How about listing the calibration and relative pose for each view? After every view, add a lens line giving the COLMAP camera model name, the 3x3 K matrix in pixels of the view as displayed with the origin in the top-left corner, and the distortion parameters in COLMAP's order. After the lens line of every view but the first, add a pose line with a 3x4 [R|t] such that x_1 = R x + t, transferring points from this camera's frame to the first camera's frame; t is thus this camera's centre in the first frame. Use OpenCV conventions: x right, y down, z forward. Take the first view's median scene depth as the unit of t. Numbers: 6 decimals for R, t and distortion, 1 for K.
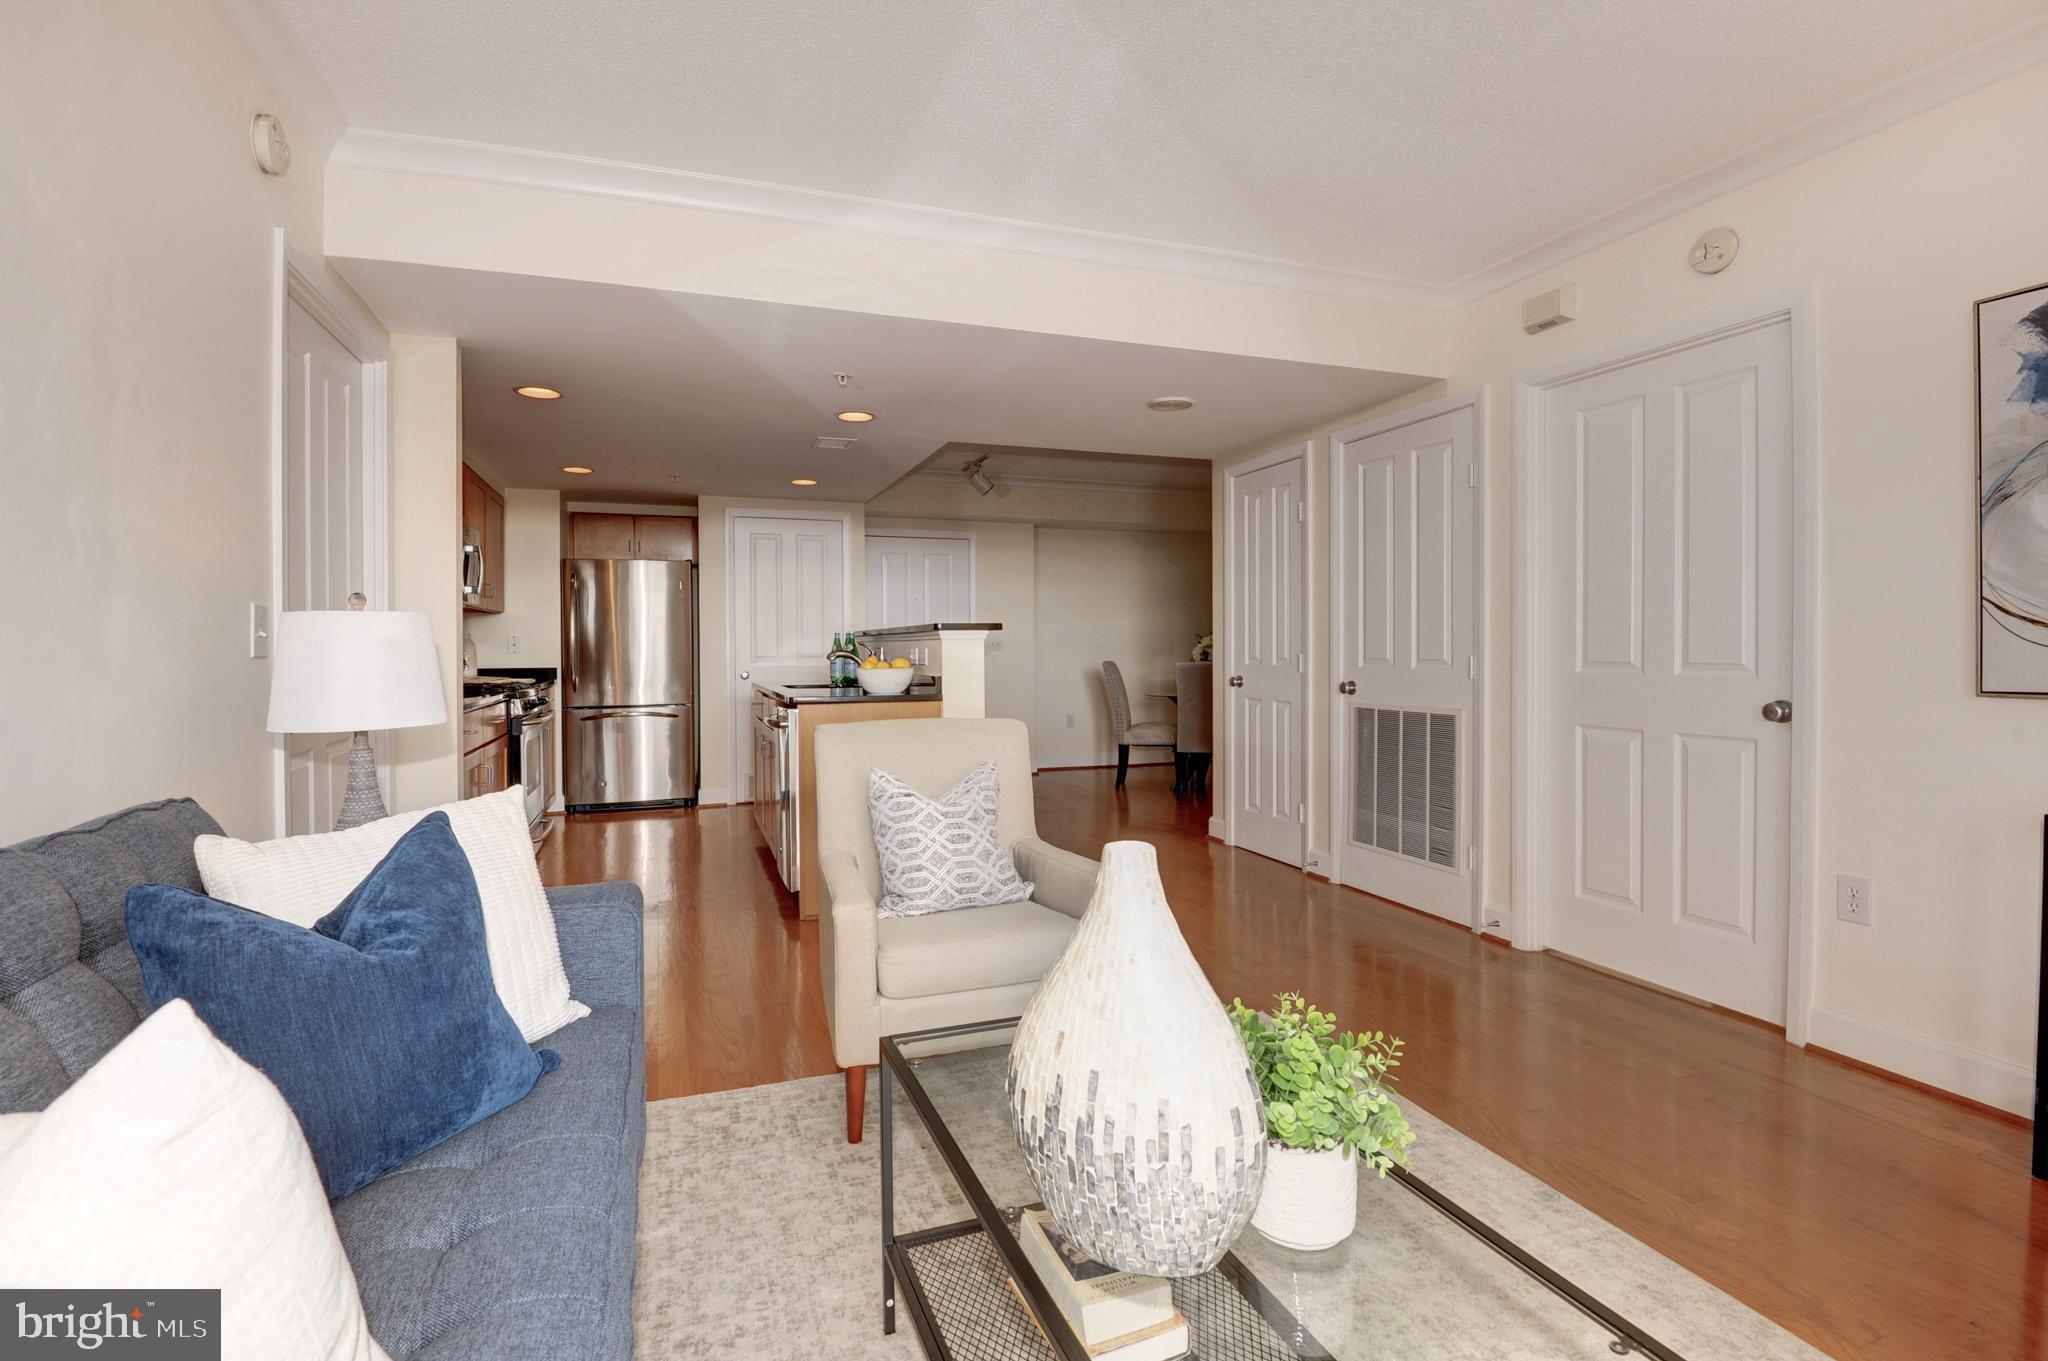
lens RADIAL K [[924.1, 0, 1012.7], [0, 924.1, 658.5], [0, 0, 1]] dist [-0.014191, -0.000637]
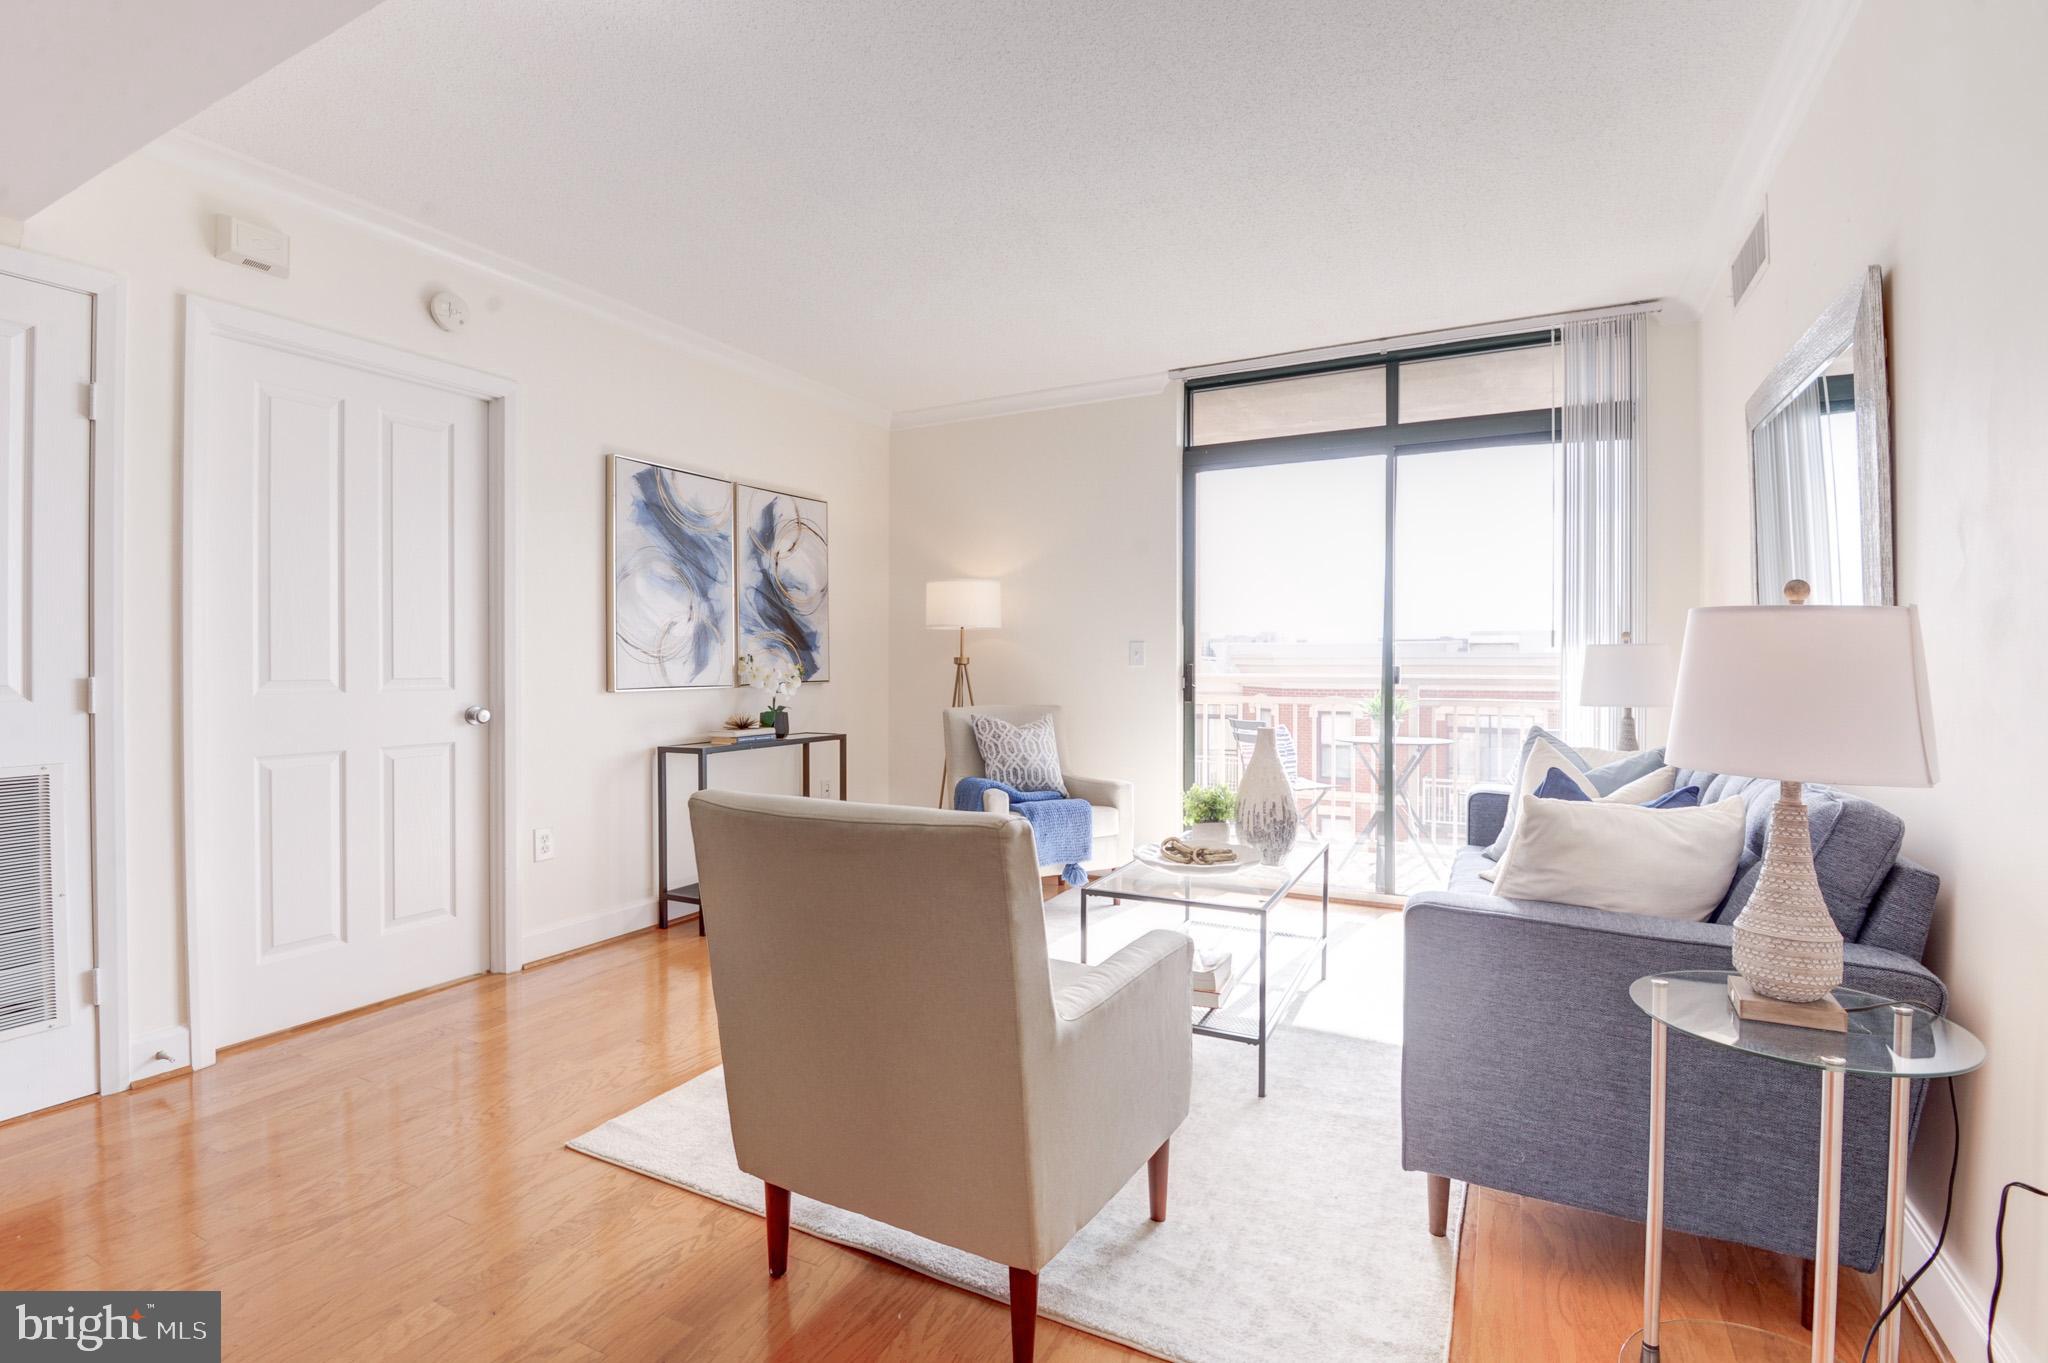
lens RADIAL K [[924.1, 0, 1012.7], [0, 924.1, 659.5], [0, 0, 1]] dist [-0.014191, -0.000637]
pose [[-0.653066, 0.004557, 0.757287, -0.457647], [0.008286, 0.999965, 0.001128, -0.011147], [-0.757256, 0.007011, -0.653081, 1.021521]]
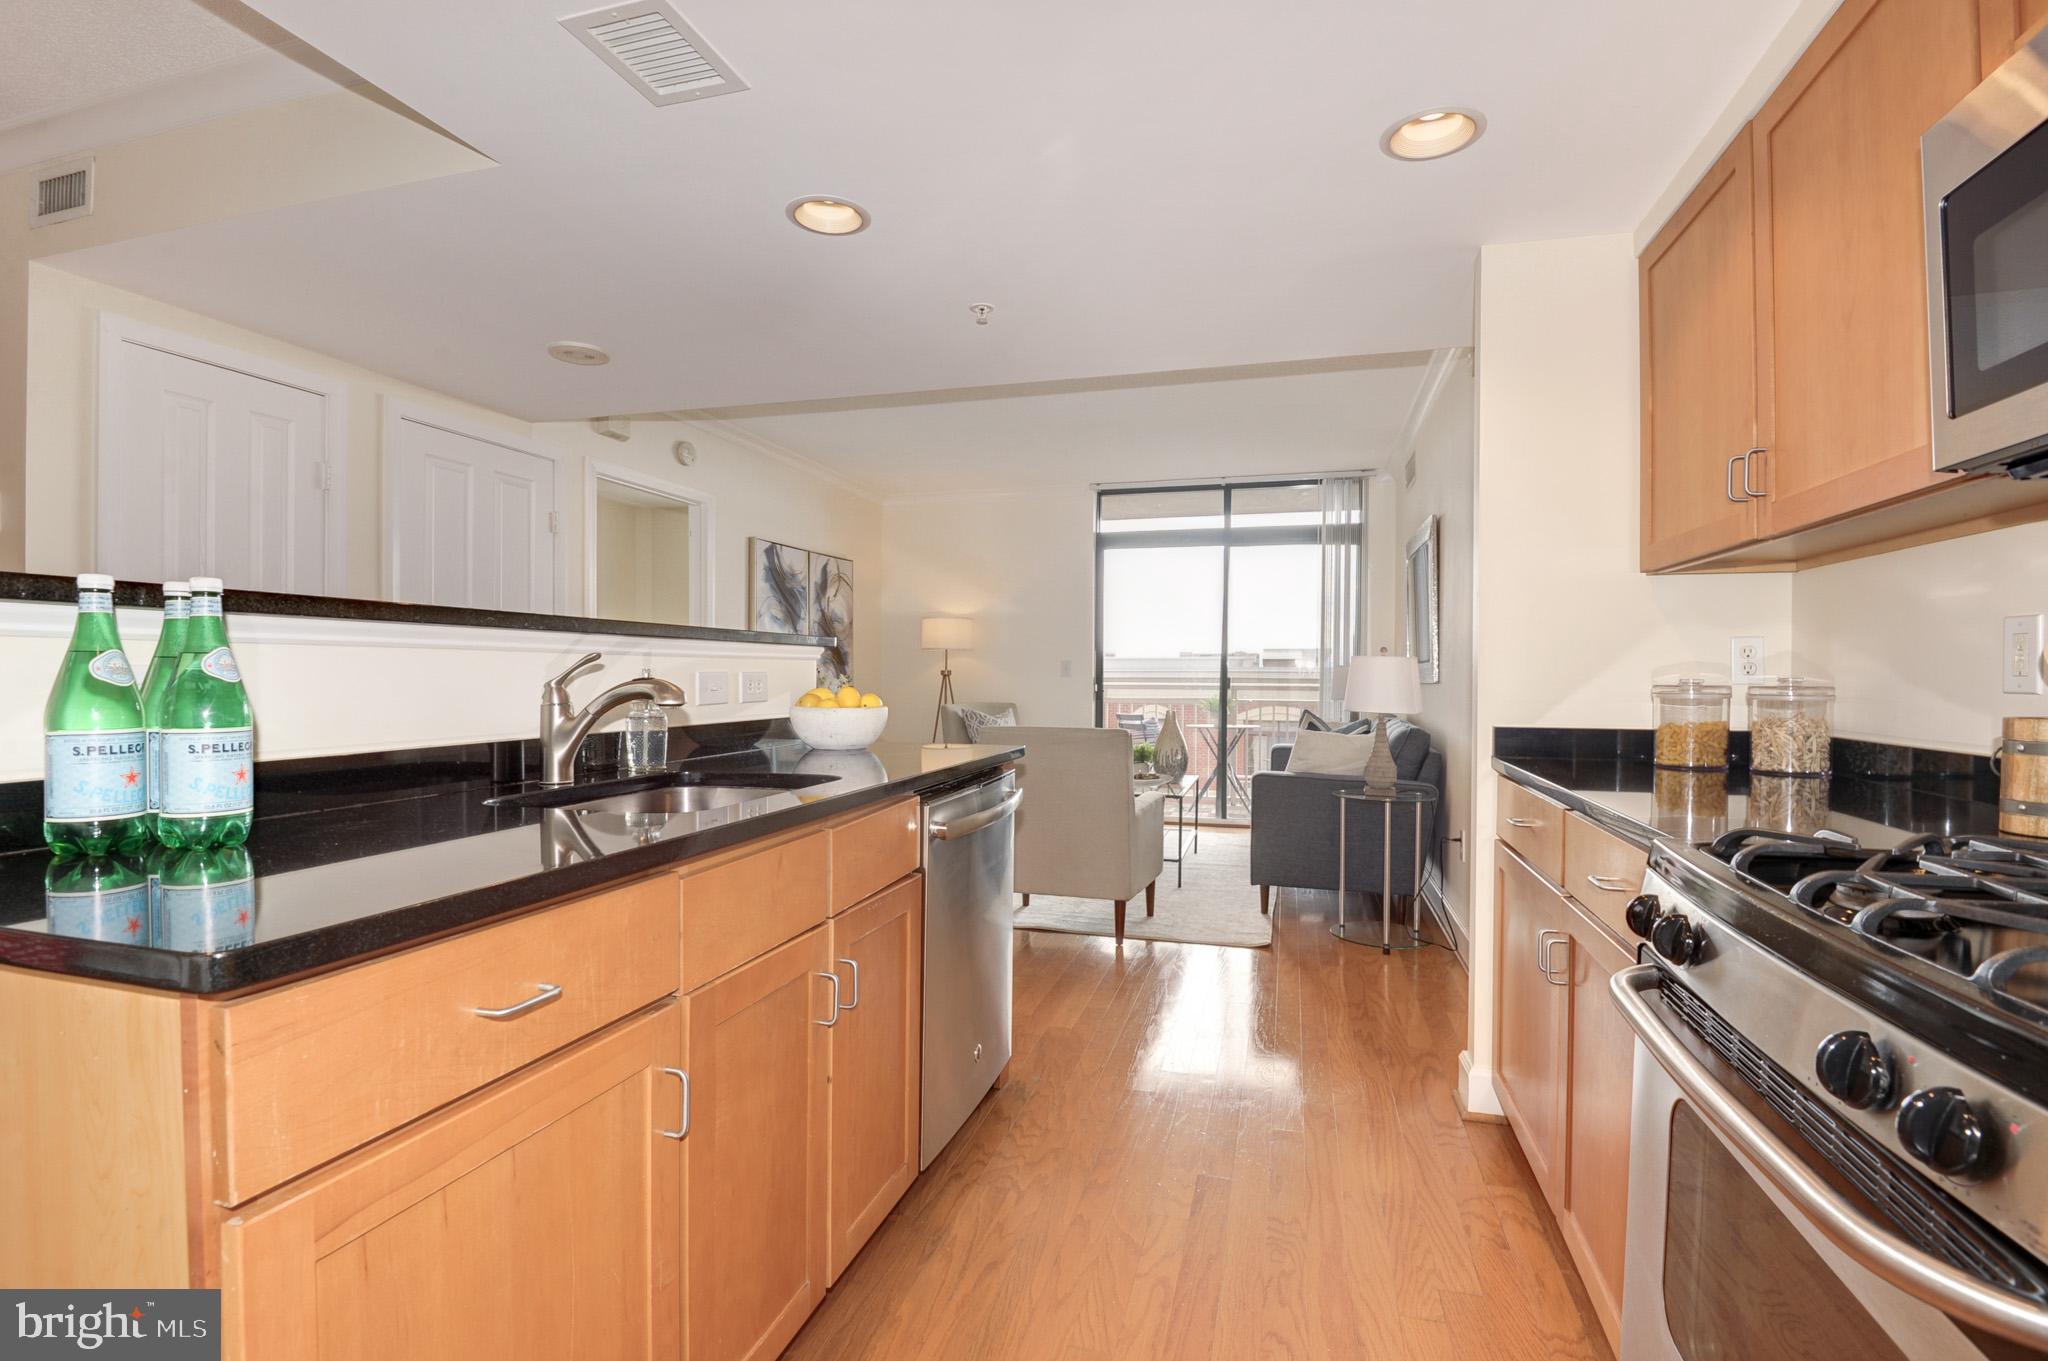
lens RADIAL K [[977.3, 0, 993.7], [0, 977.3, 682.1], [0, 0, 1]] dist [-0.026762, -0.000361]
pose [[-0.787989, -0.005118, 0.615668, -0.727785], [0.003230, 0.999917, 0.012447, -0.013589], [-0.615681, 0.011796, -0.787907, 1.726065]]
